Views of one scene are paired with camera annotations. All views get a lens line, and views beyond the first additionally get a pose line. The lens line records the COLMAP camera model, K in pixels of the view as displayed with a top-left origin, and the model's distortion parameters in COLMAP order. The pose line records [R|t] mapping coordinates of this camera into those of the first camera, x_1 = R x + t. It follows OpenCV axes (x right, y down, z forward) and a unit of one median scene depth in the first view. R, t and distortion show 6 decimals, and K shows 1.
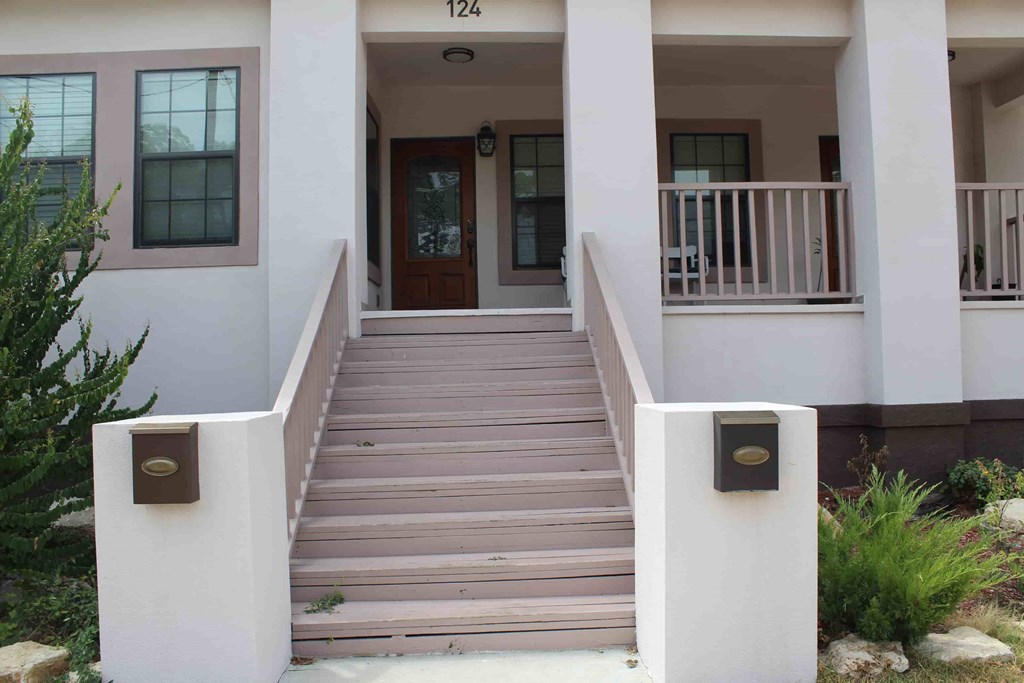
lens RADIAL K [[842.5, 0, 512.0], [0, 842.5, 341.5], [0, 0, 1]] dist [-0.169897, 0.157749]
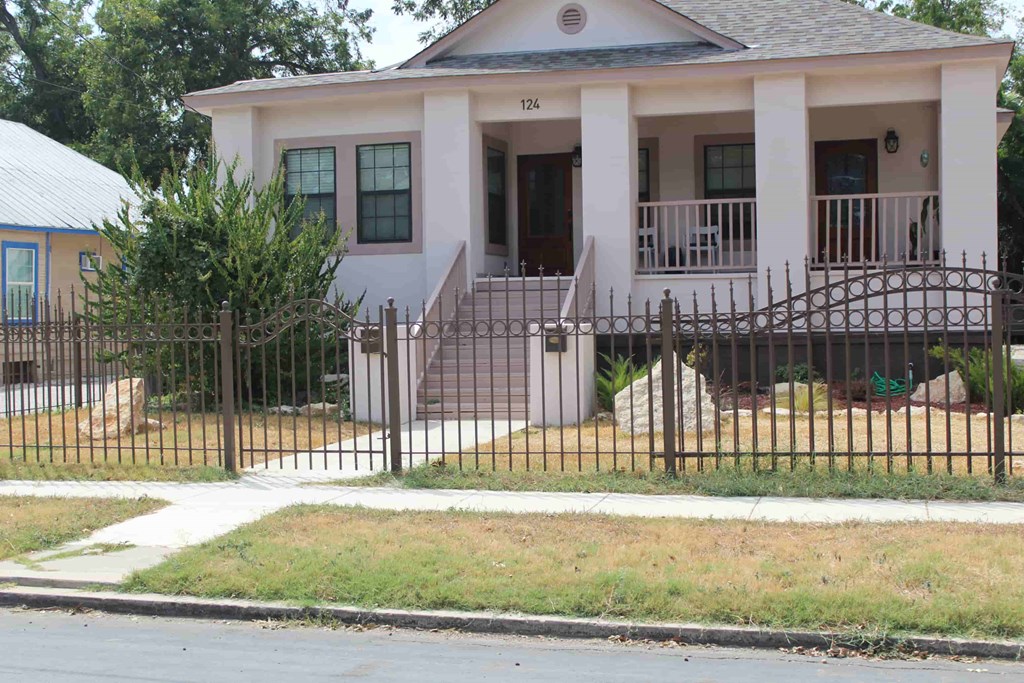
lens RADIAL K [[1310.6, 0, 512.0], [0, 1310.6, 341.5], [0, 0, 1]] dist [-0.067008, 0.099153]
pose [[0.952812, 0.012080, -0.303321, 0.761387], [0.004836, 0.998477, 0.054958, -0.054025], [0.303523, -0.053831, 0.951302, -1.702178]]
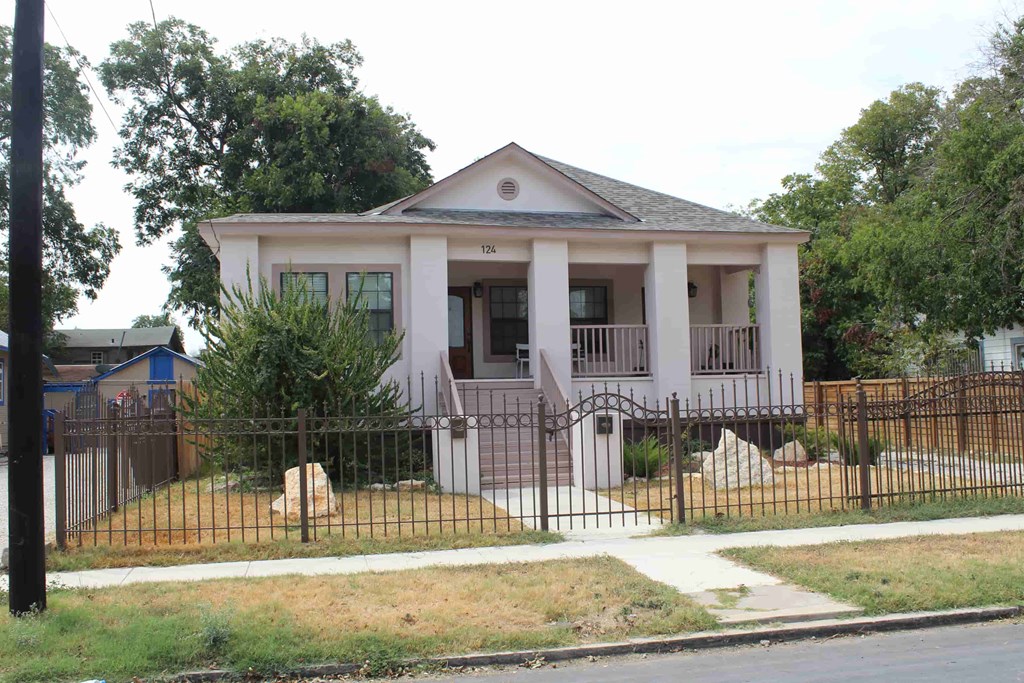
lens RADIAL K [[970.9, 0, 513.5], [0, 970.9, 344.6], [0, 0, 1]] dist [-0.162071, 0.214001]
pose [[0.985343, 0.007747, 0.170412, -0.457068], [-0.001880, 0.999401, -0.034561, -0.040703], [-0.170577, 0.033734, 0.984767, -1.720530]]
